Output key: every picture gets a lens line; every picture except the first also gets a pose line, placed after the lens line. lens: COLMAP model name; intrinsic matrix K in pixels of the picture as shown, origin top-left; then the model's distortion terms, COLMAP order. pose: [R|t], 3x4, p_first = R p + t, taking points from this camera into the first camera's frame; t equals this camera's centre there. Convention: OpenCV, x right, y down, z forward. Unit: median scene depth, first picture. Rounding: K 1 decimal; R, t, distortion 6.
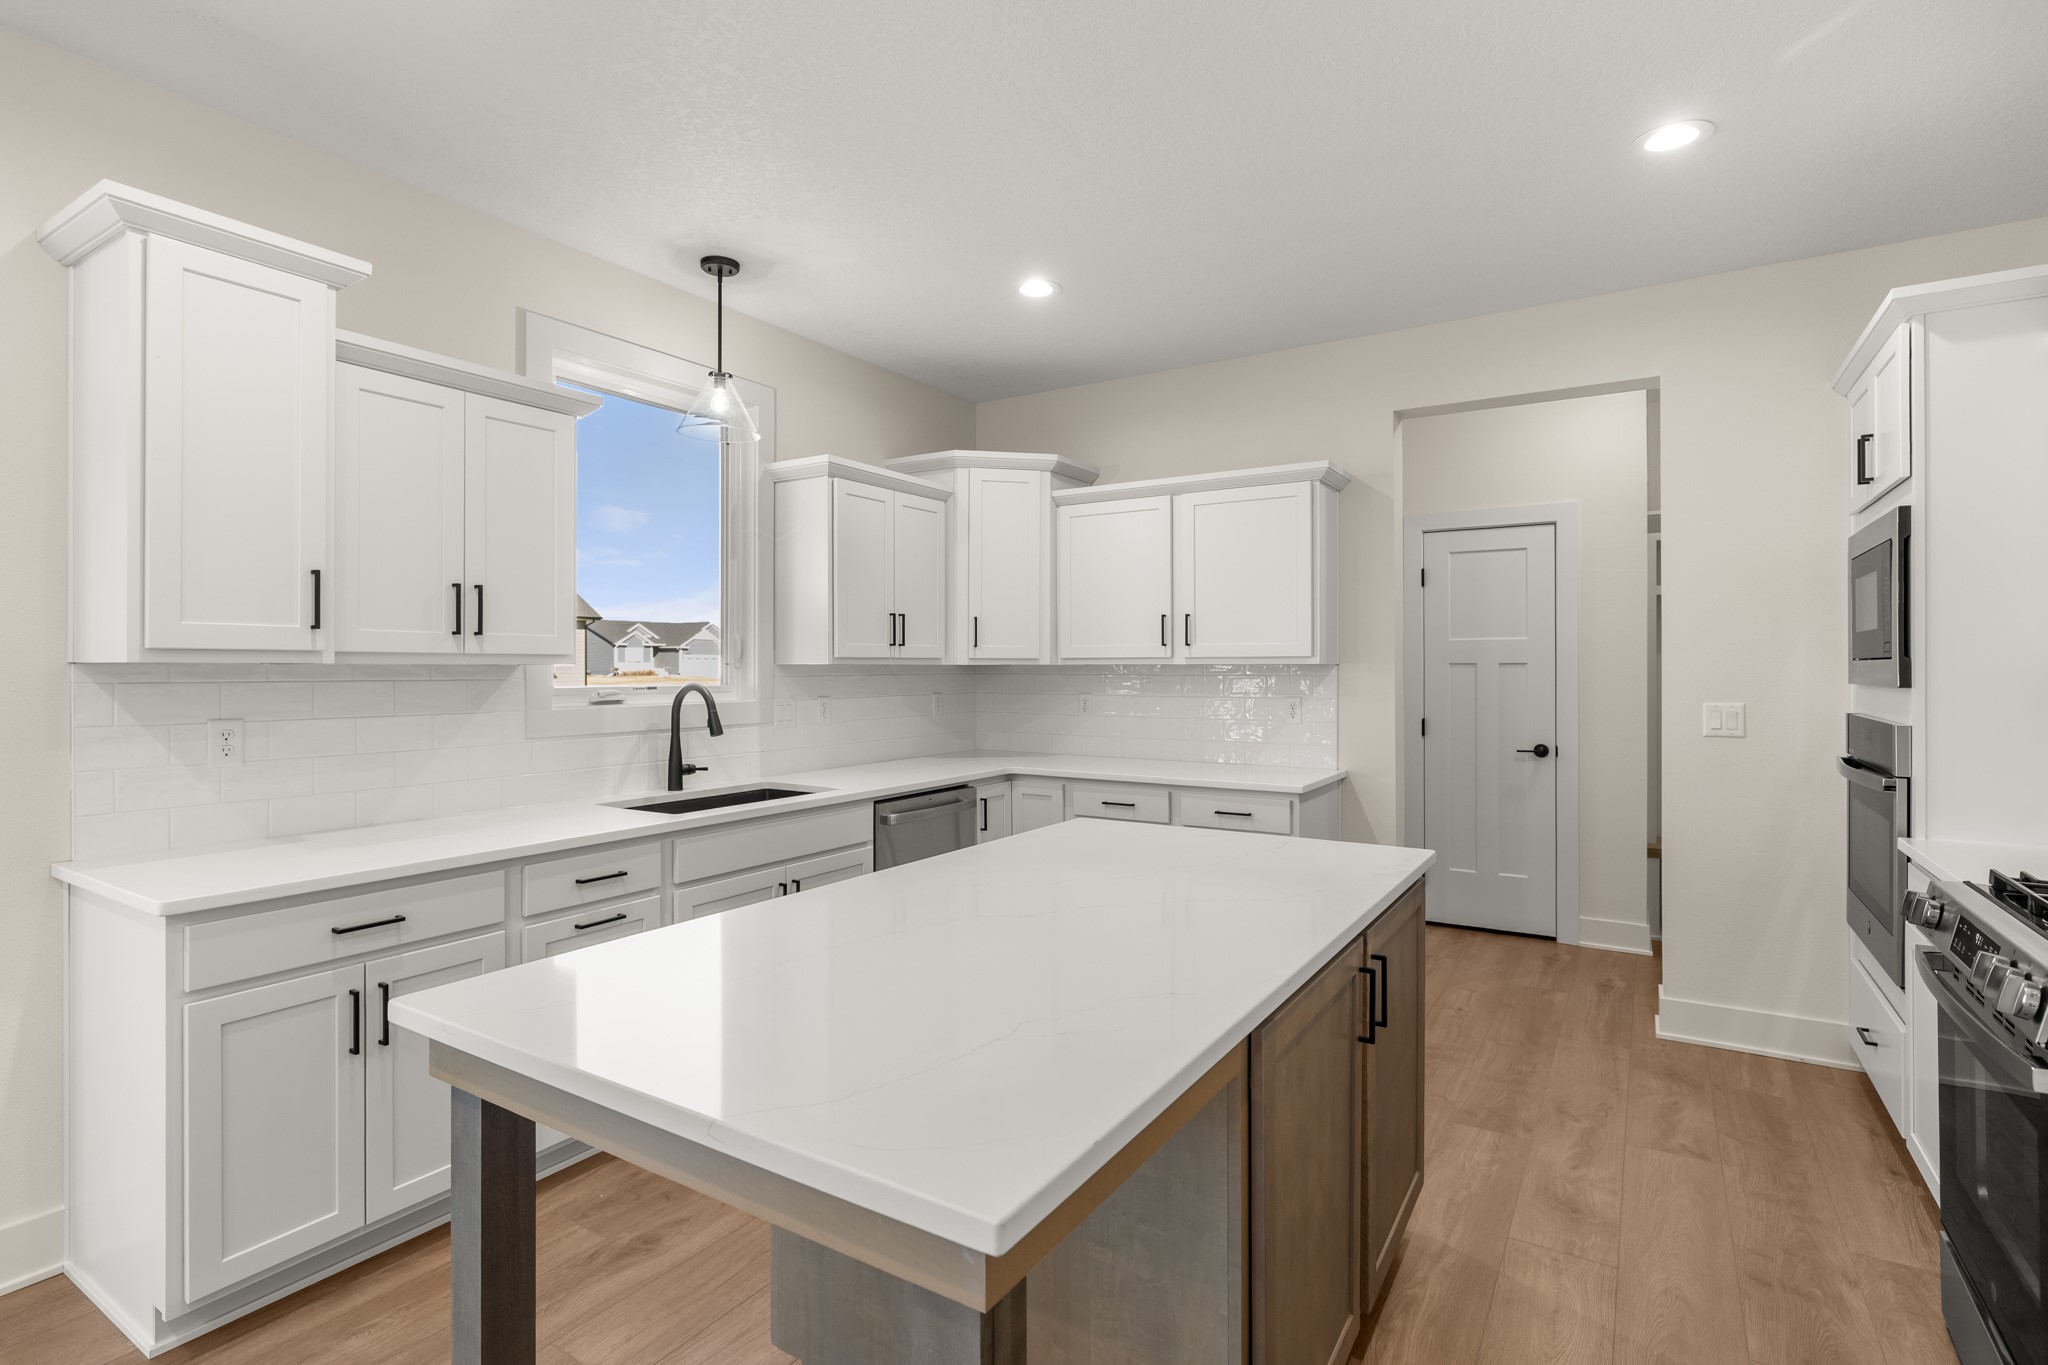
lens RADIAL K [[996.9, 0, 1025.0], [0, 996.9, 666.5], [0, 0, 1]] dist [-0.010025, 0.001696]
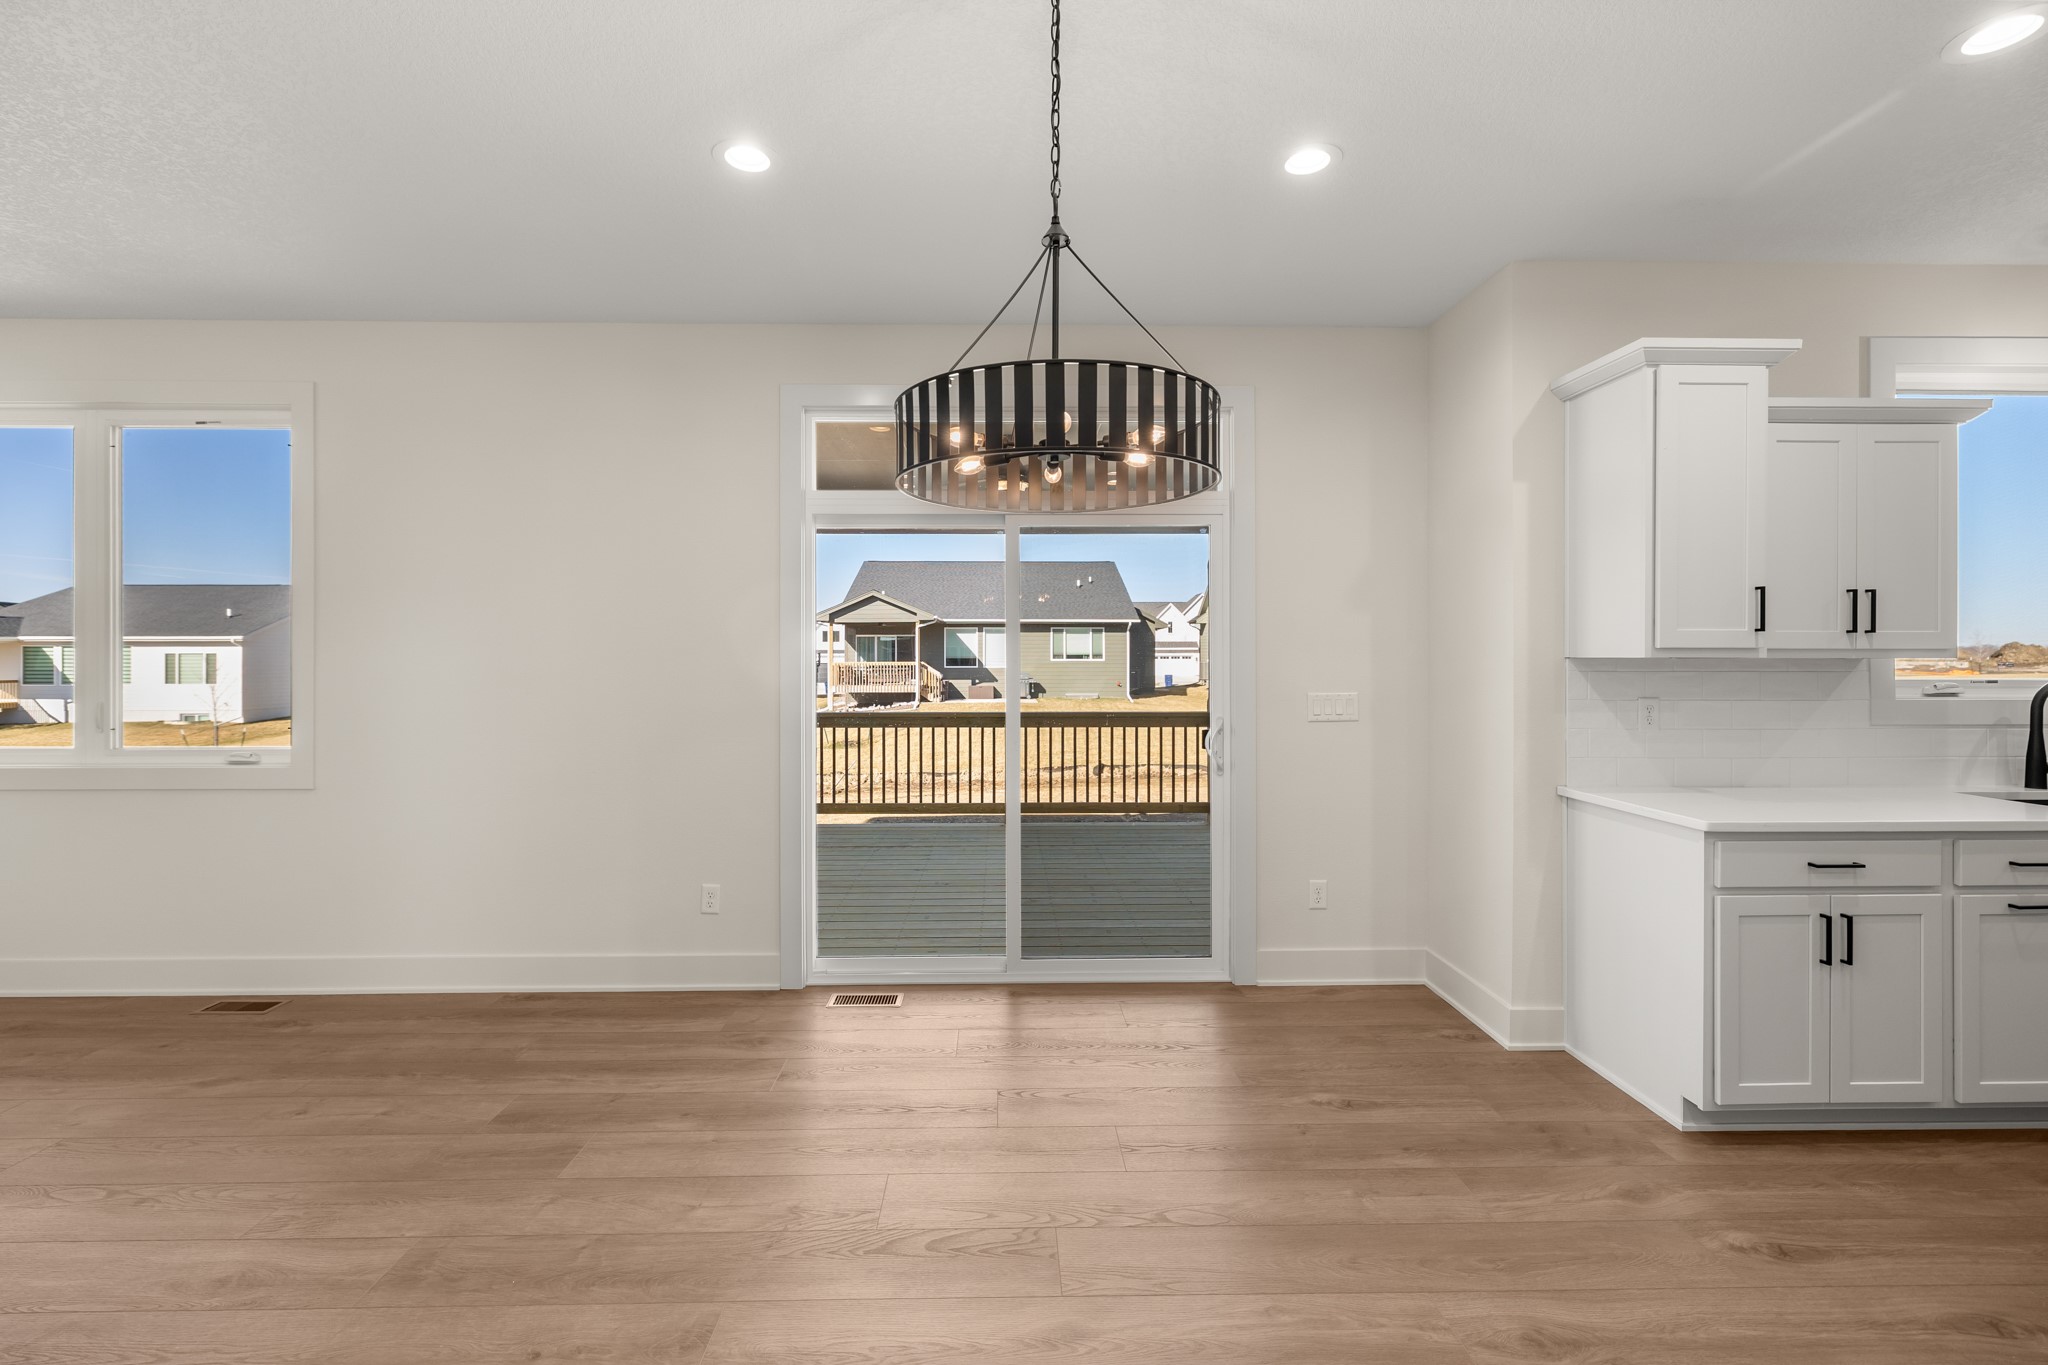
lens RADIAL K [[875.2, 0, 990.6], [0, 875.2, 660.2], [0, 0, 1]] dist [-0.000101, 0.000011]
pose [[0.543053, 0.002276, -0.839695, -0.193327], [0.000155, 0.999996, 0.002811, -0.002309], [0.839698, -0.001657, 0.543051, -0.312999]]
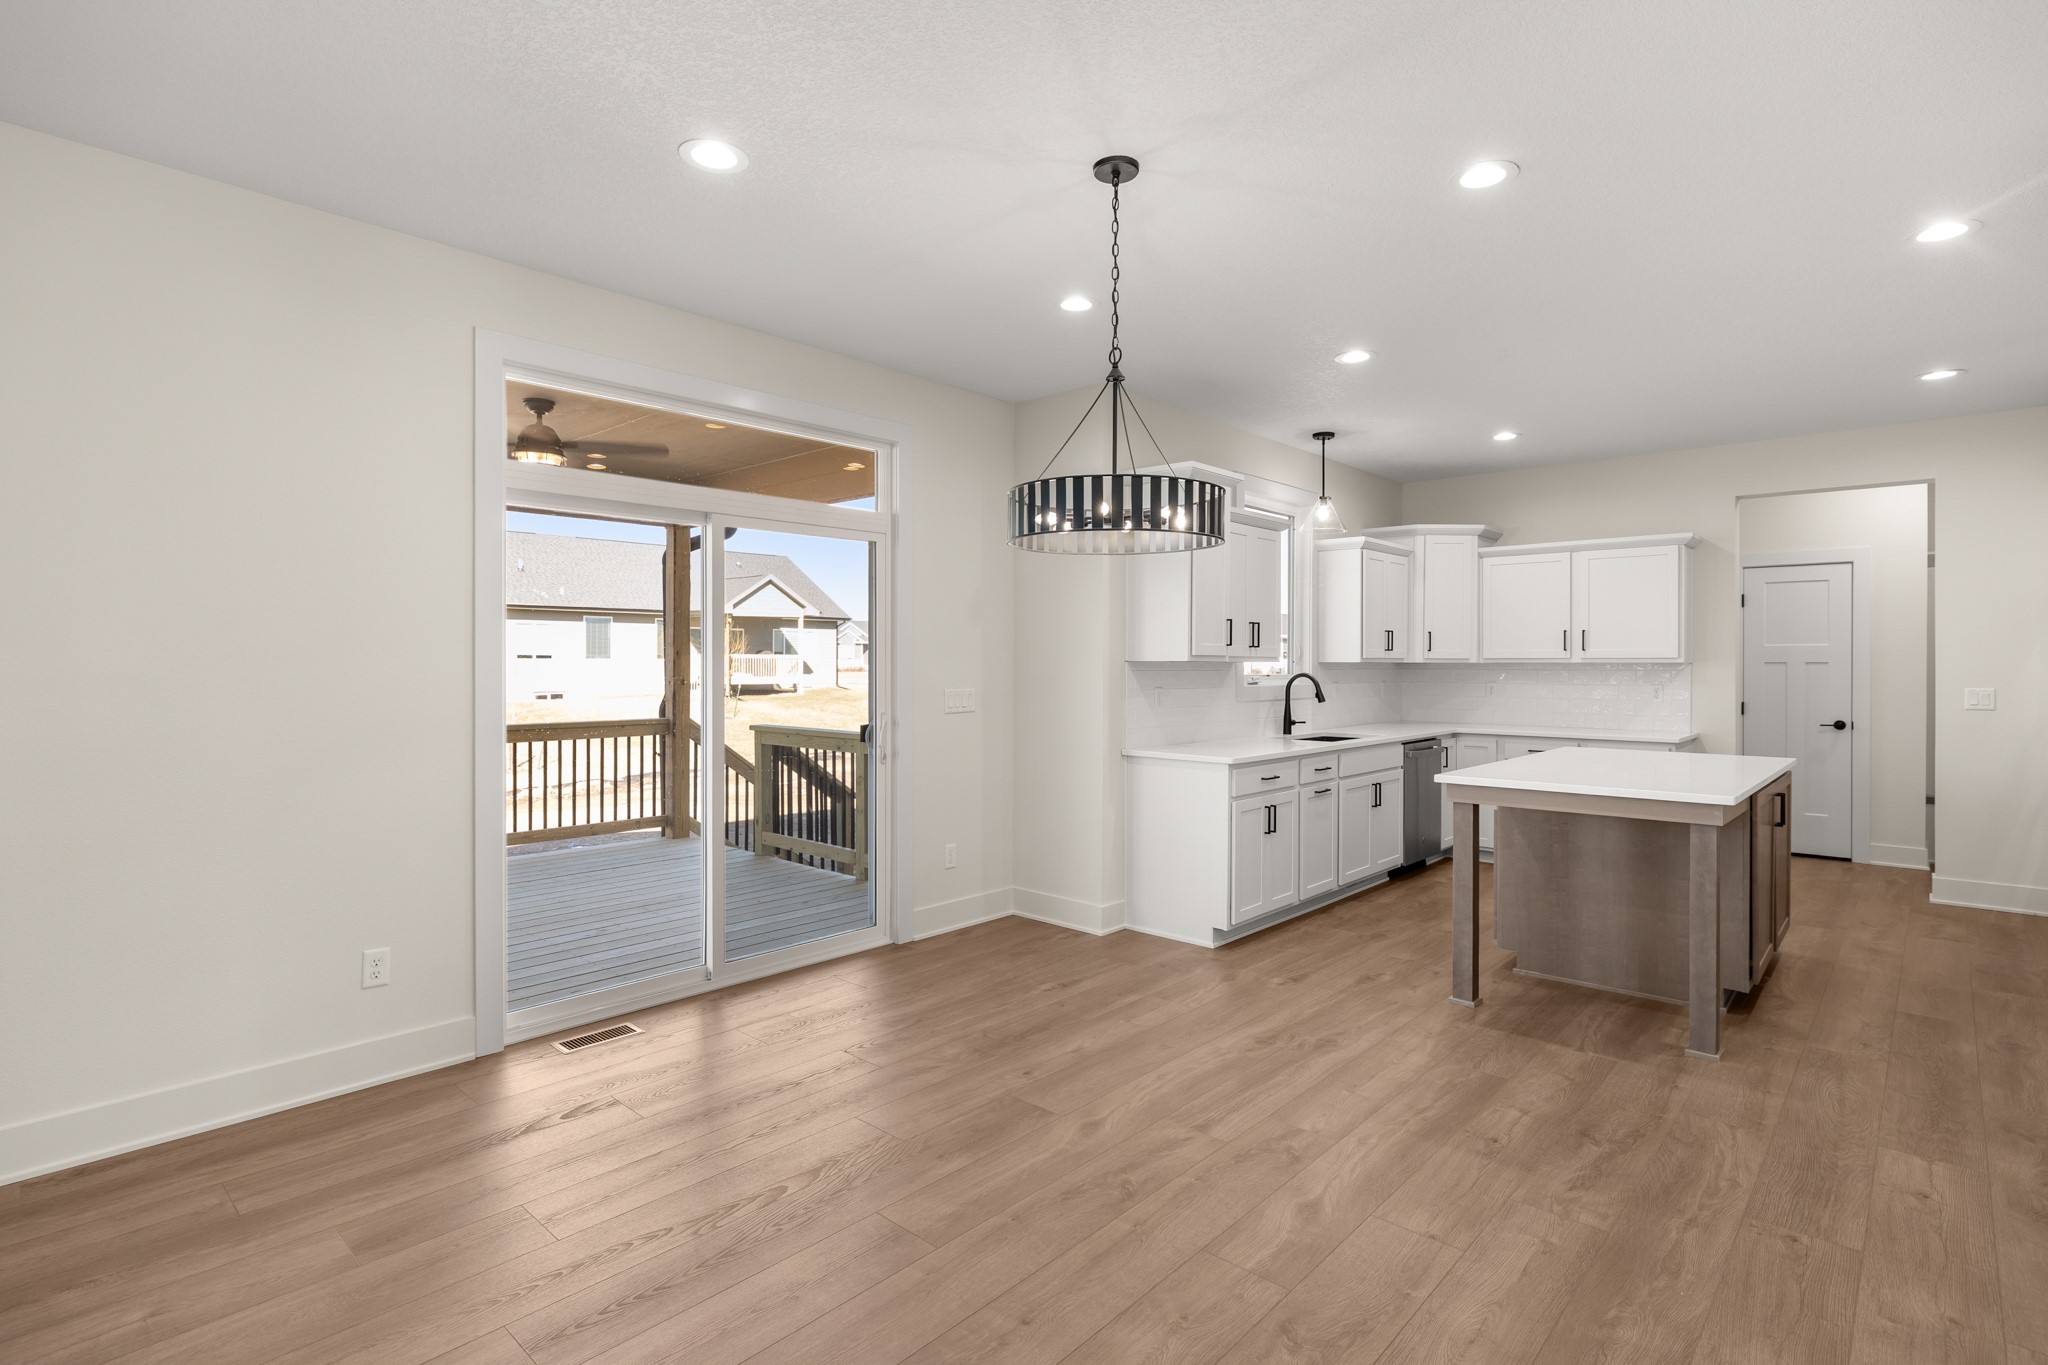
lens RADIAL K [[996.9, 0, 1025.0], [0, 996.9, 666.5], [0, 0, 1]] dist [-0.010025, 0.001696]
pose [[0.982477, 0.003248, -0.186355, -0.488282], [-0.002631, 0.999990, 0.003557, 0.000816], [0.186365, -0.003005, 0.982476, -0.818583]]
